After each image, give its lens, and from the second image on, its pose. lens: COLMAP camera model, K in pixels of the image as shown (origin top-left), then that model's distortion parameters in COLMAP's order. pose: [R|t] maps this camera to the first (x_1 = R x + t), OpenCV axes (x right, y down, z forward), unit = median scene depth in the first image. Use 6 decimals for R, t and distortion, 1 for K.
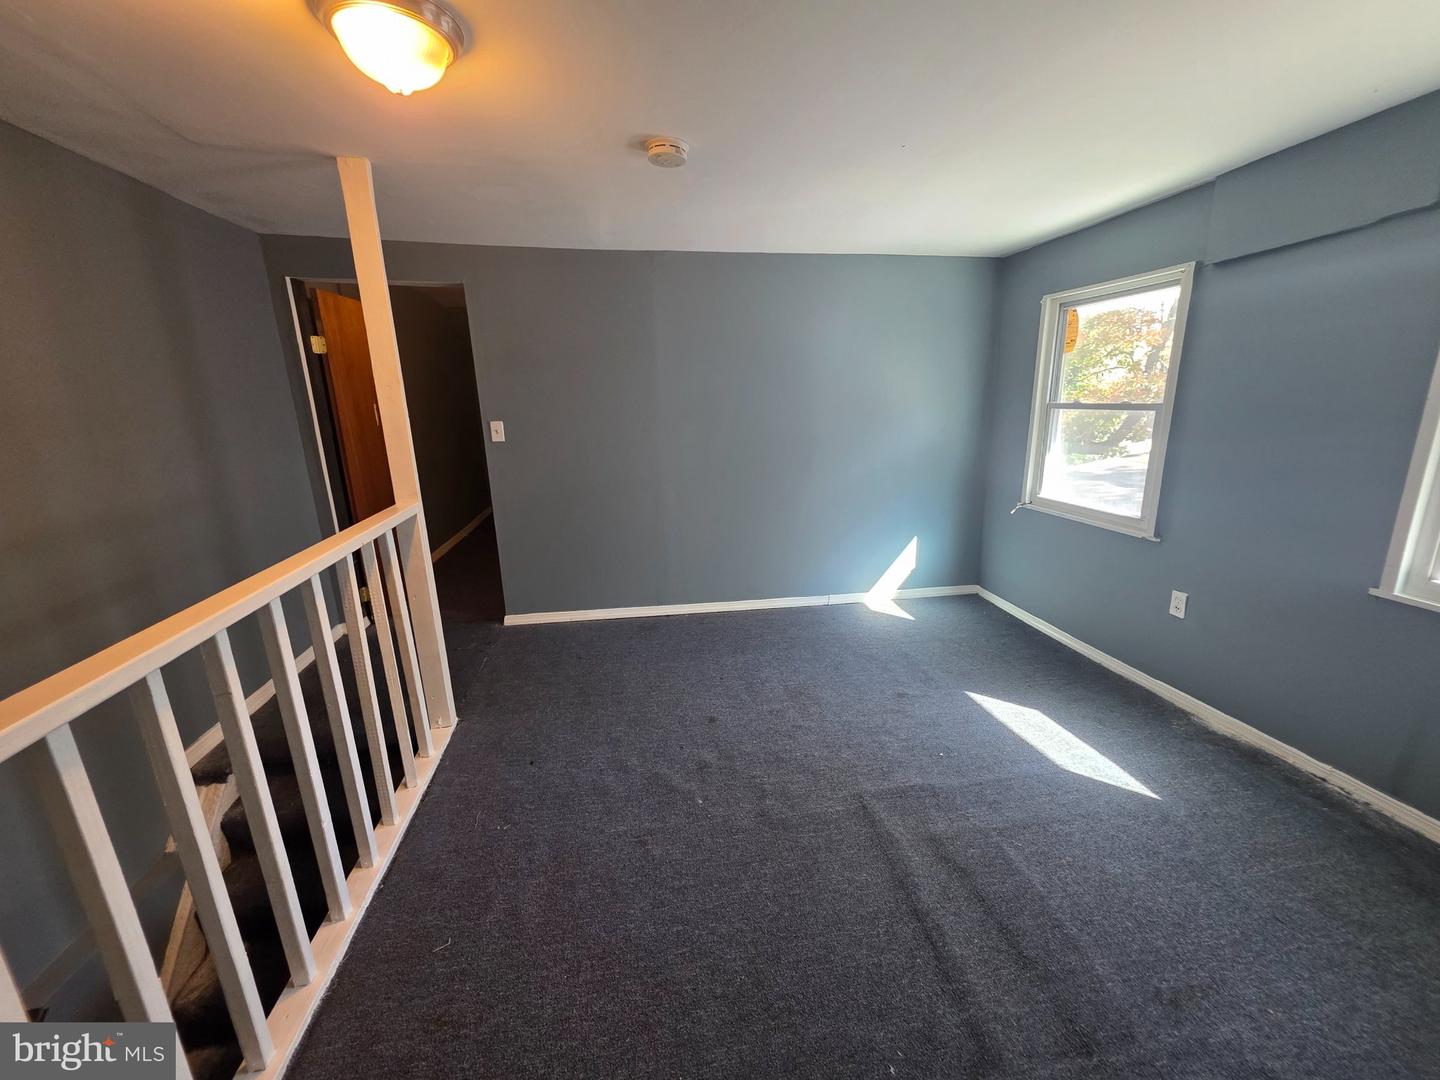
lens RADIAL K [[576.9, 0, 717.5], [0, 576.9, 541.2], [0, 0, 1]] dist [0.002367, -0.000183]
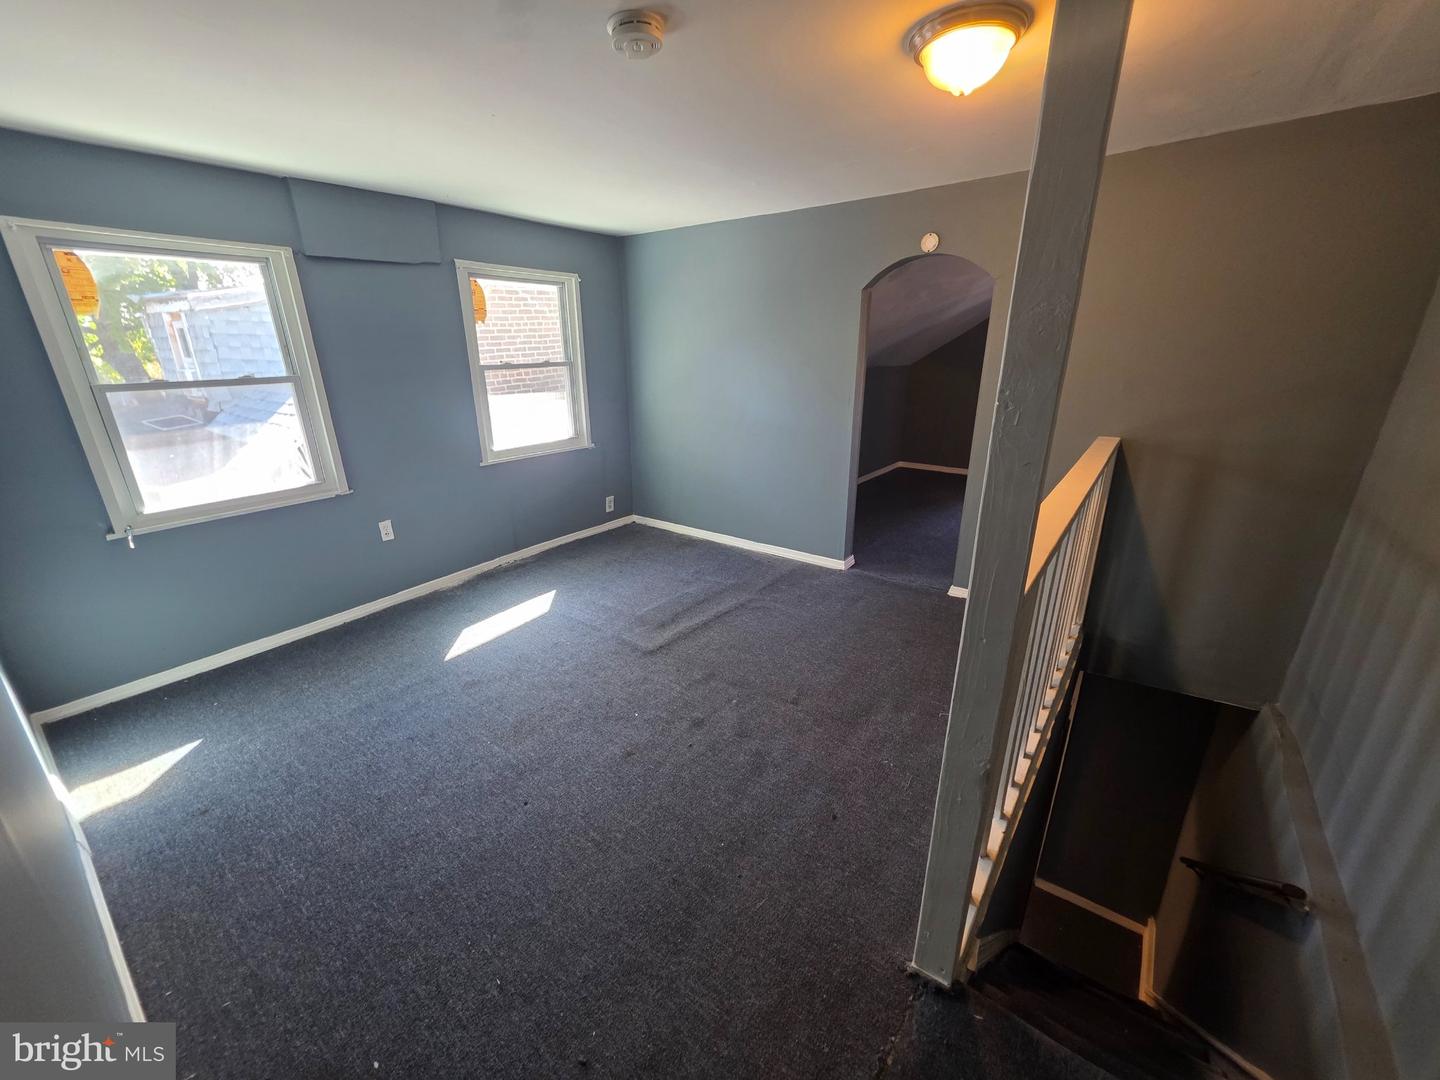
lens RADIAL K [[576.9, 0, 717.8], [0, 576.9, 541.9], [0, 0, 1]] dist [0.002367, -0.000183]
pose [[-0.687976, -0.206251, 0.695809, -0.609086], [0.209197, 0.861710, 0.462269, -0.310242], [-0.694929, 0.463591, -0.549688, 1.214835]]
